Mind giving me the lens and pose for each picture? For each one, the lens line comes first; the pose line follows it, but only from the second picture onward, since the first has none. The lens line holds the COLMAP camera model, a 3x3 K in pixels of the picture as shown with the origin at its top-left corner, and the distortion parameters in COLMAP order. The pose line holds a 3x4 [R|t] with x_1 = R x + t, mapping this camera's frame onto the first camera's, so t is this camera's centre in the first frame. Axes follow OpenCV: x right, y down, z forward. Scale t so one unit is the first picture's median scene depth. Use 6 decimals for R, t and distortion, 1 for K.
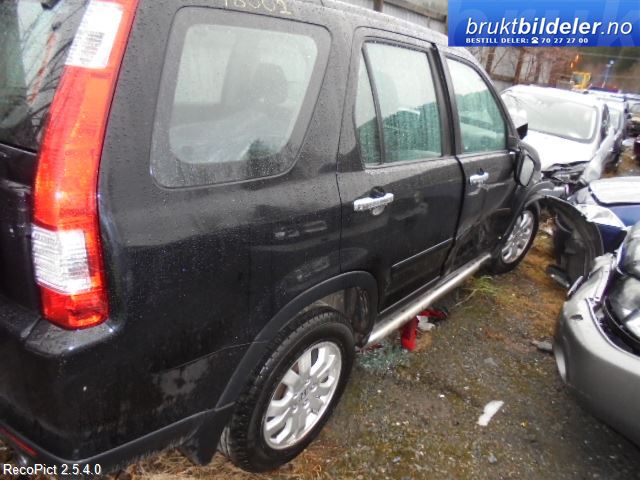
lens RADIAL K [[486.7, 0, 320.0], [0, 486.7, 240.0], [0, 0, 1]] dist [-0.122167, 0.128736]
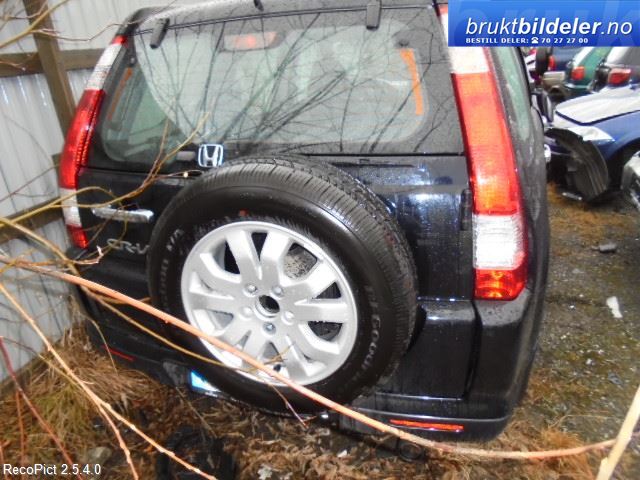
lens RADIAL K [[486.7, 0, 320.0], [0, 486.7, 240.0], [0, 0, 1]] dist [-0.122167, 0.128736]
pose [[0.943089, -0.275365, 0.186431, -0.333639], [0.270880, 0.961333, 0.049634, -0.038050], [-0.192890, 0.003691, 0.981213, -0.015339]]
